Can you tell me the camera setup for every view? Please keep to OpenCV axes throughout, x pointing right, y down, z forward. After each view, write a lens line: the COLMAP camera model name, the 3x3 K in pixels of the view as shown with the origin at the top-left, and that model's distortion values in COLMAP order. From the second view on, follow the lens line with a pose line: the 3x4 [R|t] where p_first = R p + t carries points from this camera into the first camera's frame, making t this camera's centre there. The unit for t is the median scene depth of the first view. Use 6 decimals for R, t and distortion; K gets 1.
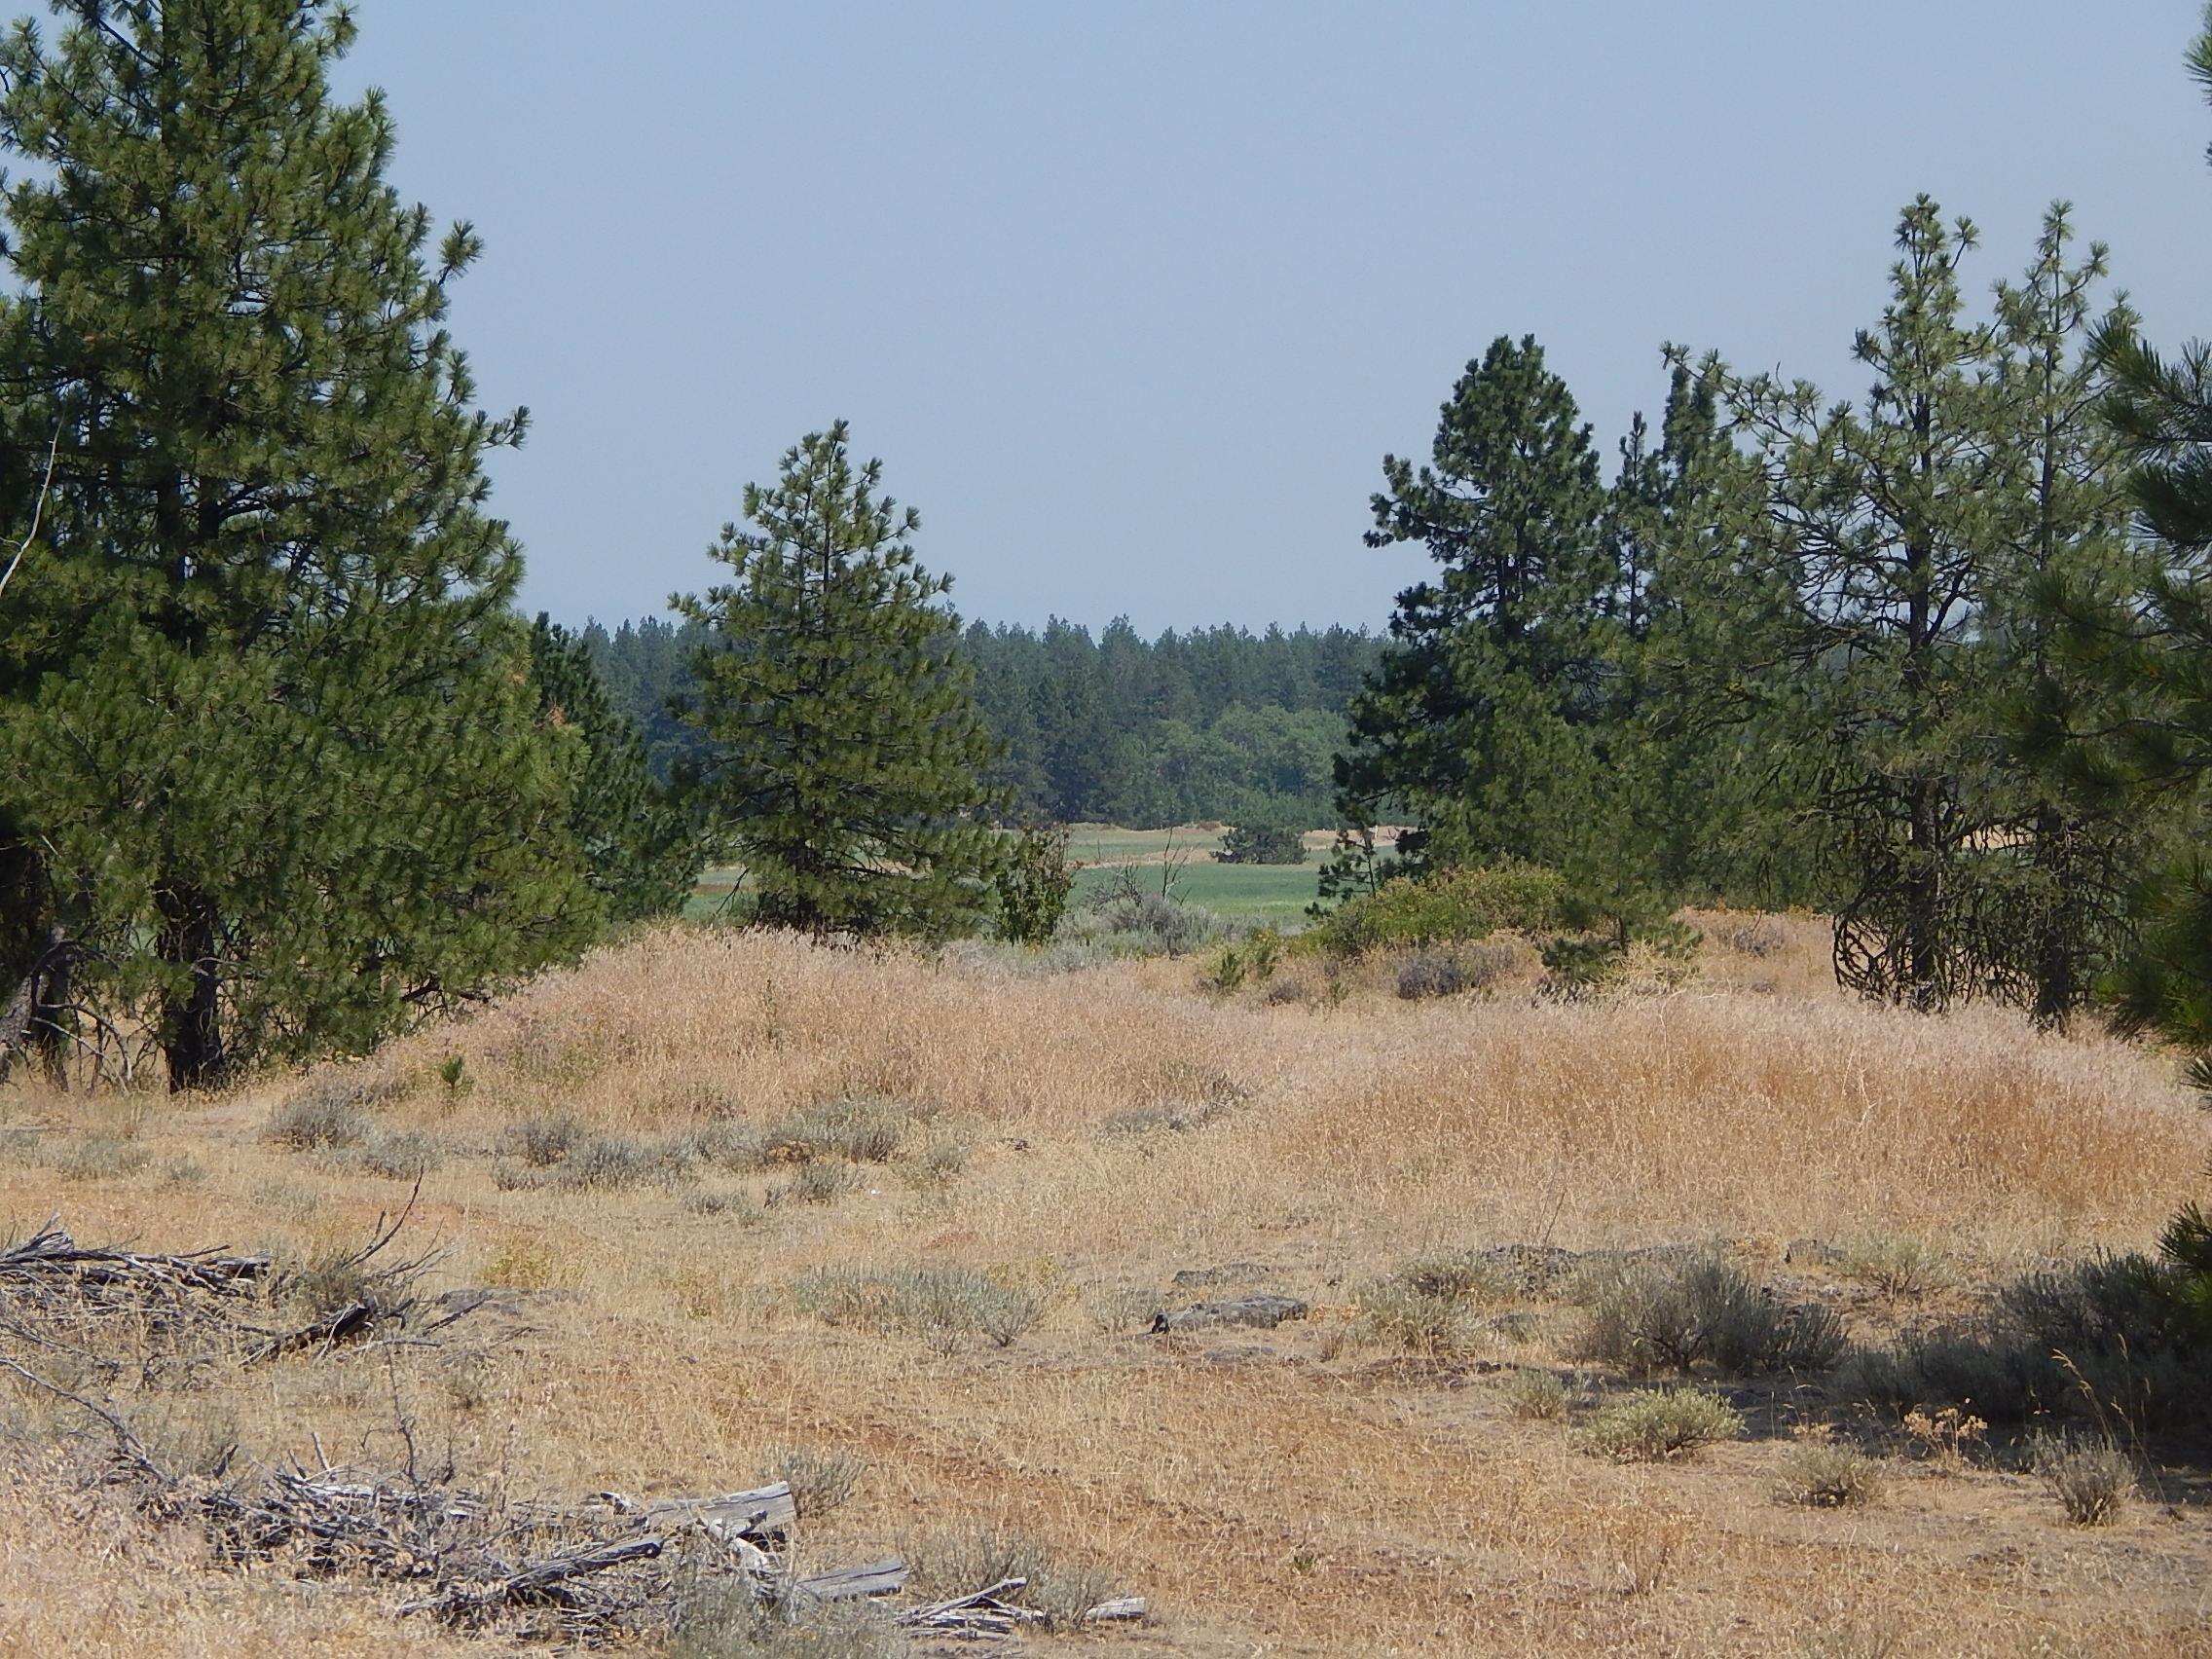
lens RADIAL K [[8367.7, 0, 1112.0], [0, 8367.7, 829.9], [0, 0, 1]] dist [-0.060435, 0.000000]
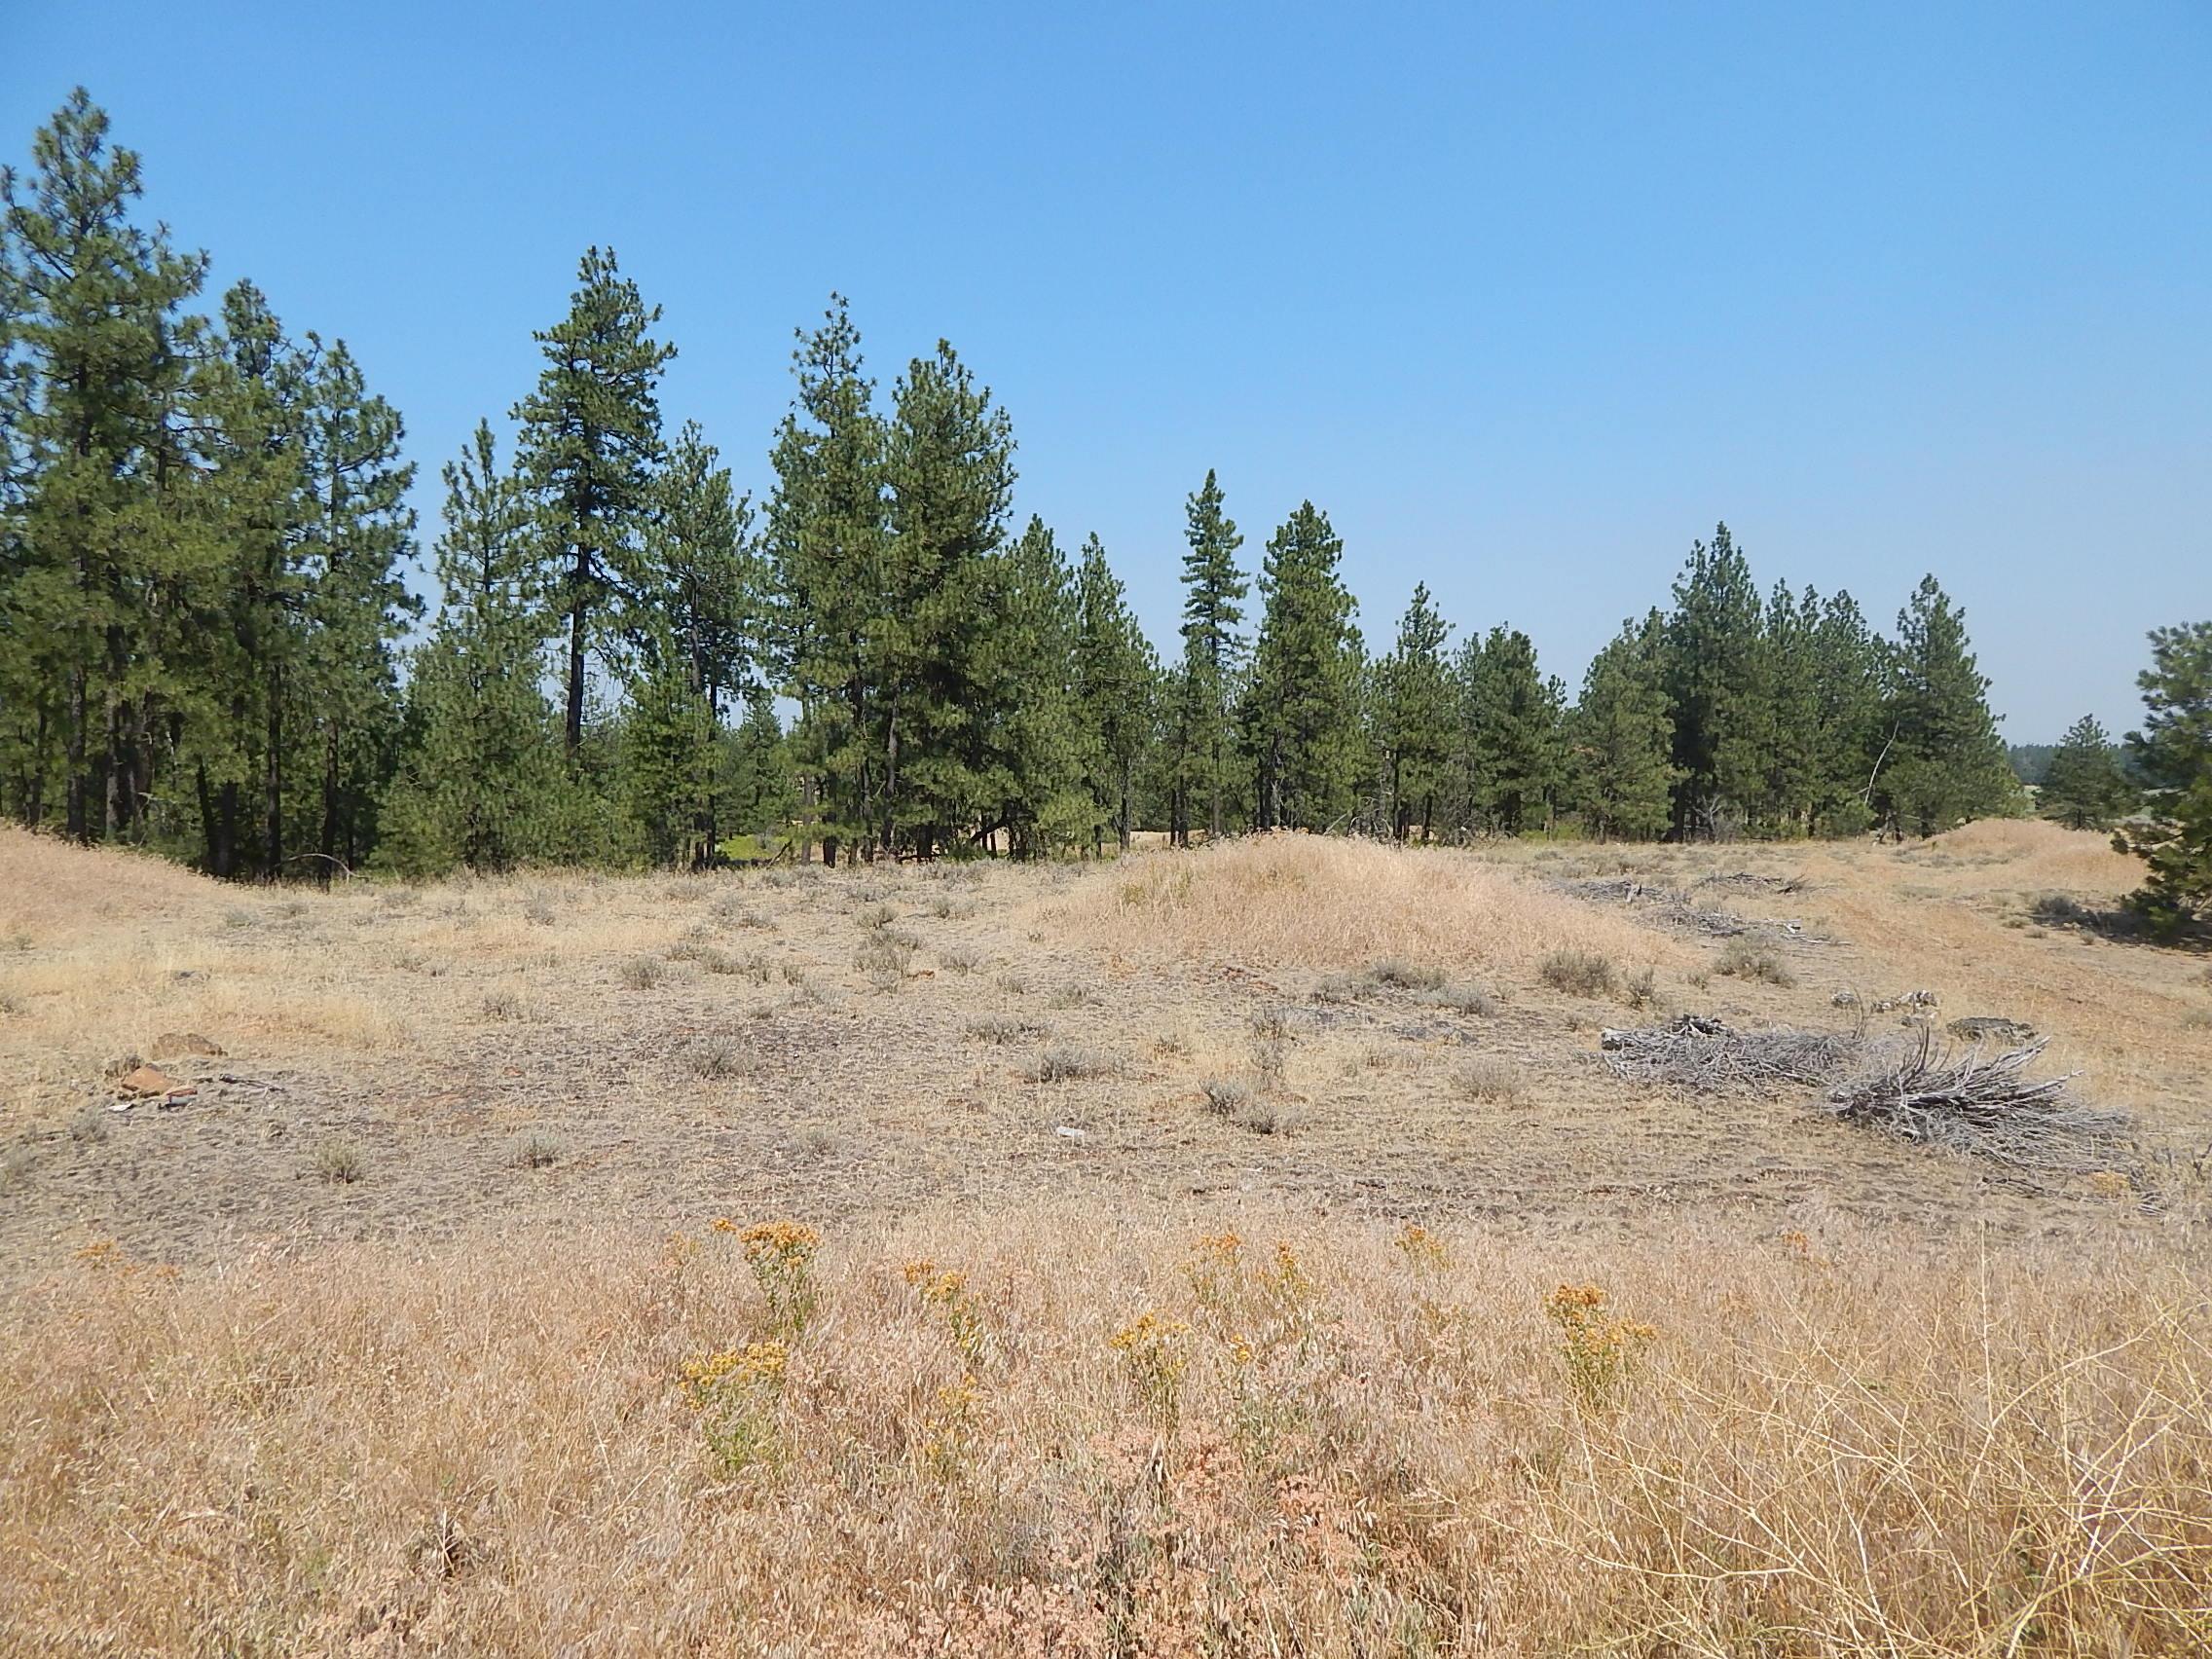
lens RADIAL K [[1449.7, 0, 1120.6], [0, 1449.7, 820.5], [0, 0, 1]] dist [0.007909, -0.008675]
pose [[0.787635, 0.034807, -0.615158, 0.051249], [-0.016922, 0.999249, 0.034872, -0.006151], [0.615910, -0.017056, 0.787632, -0.042378]]
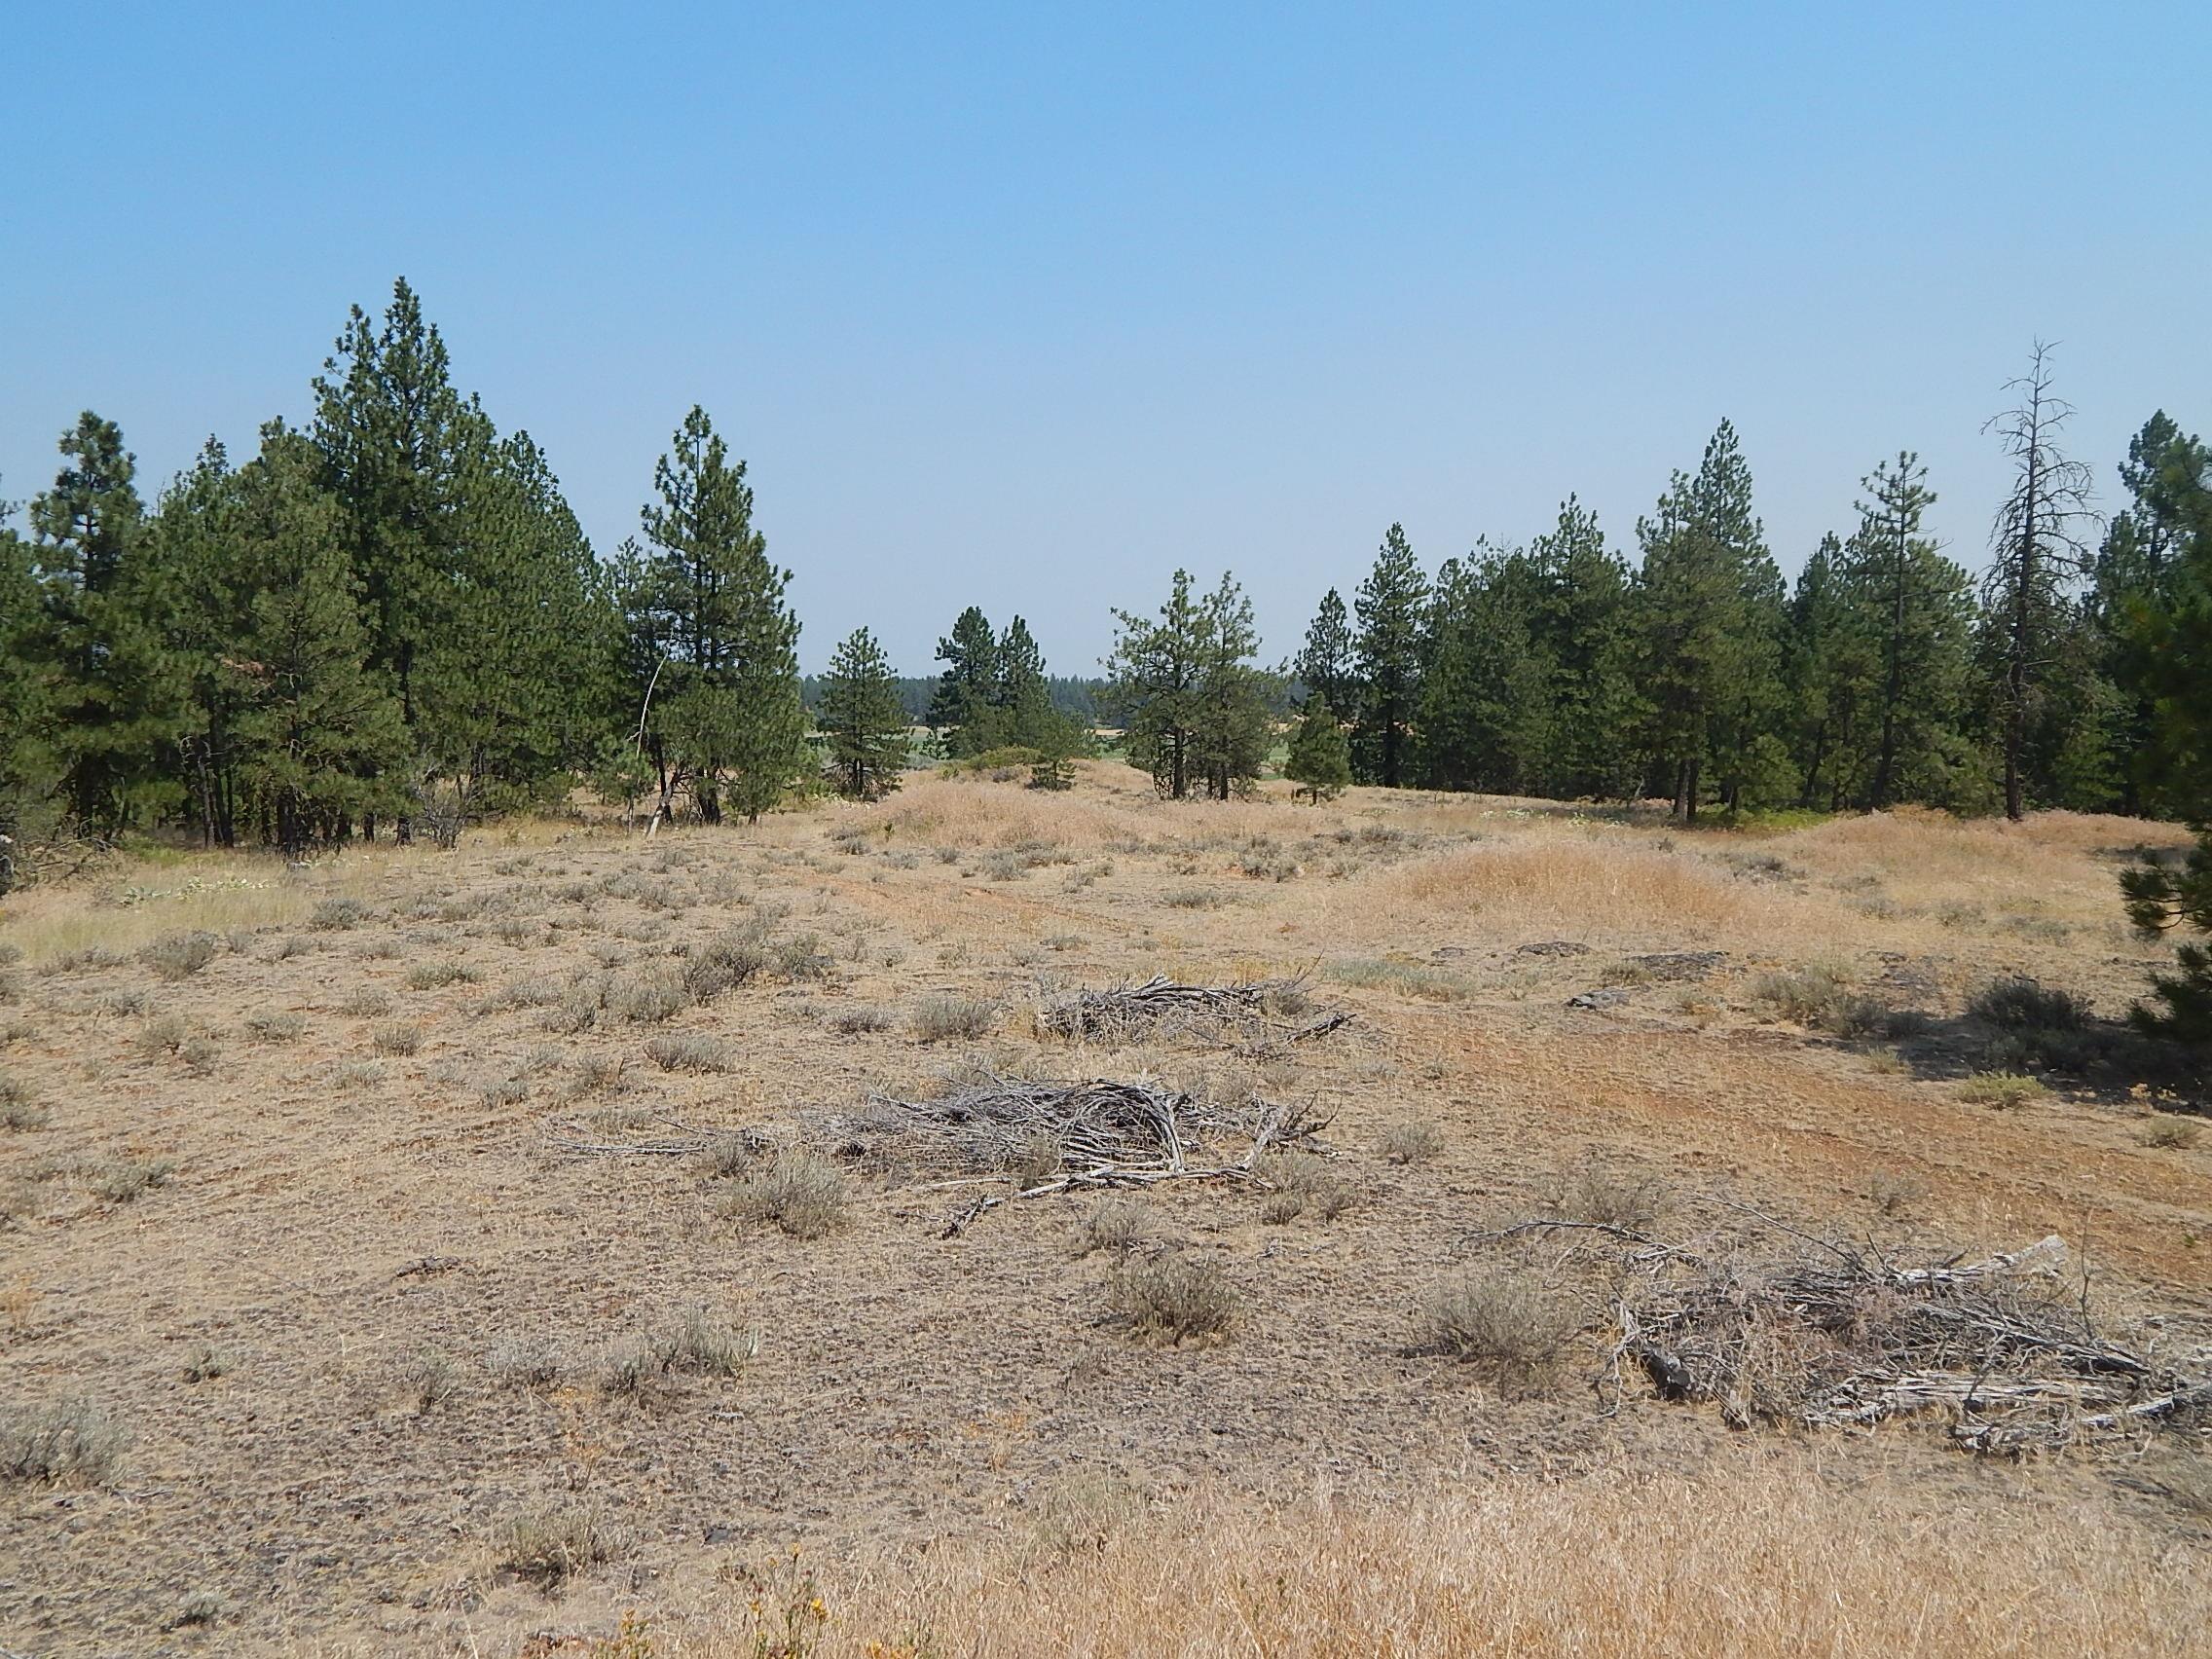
lens RADIAL K [[2008.5, 0, 1087.5], [0, 2008.5, 824.2], [0, 0, 1]] dist [-0.003321, -0.007955]
pose [[0.990109, 0.001061, 0.140294, -0.066132], [-0.007859, 0.998821, 0.047914, -0.006242], [-0.140078, -0.048543, 0.988950, 0.133568]]
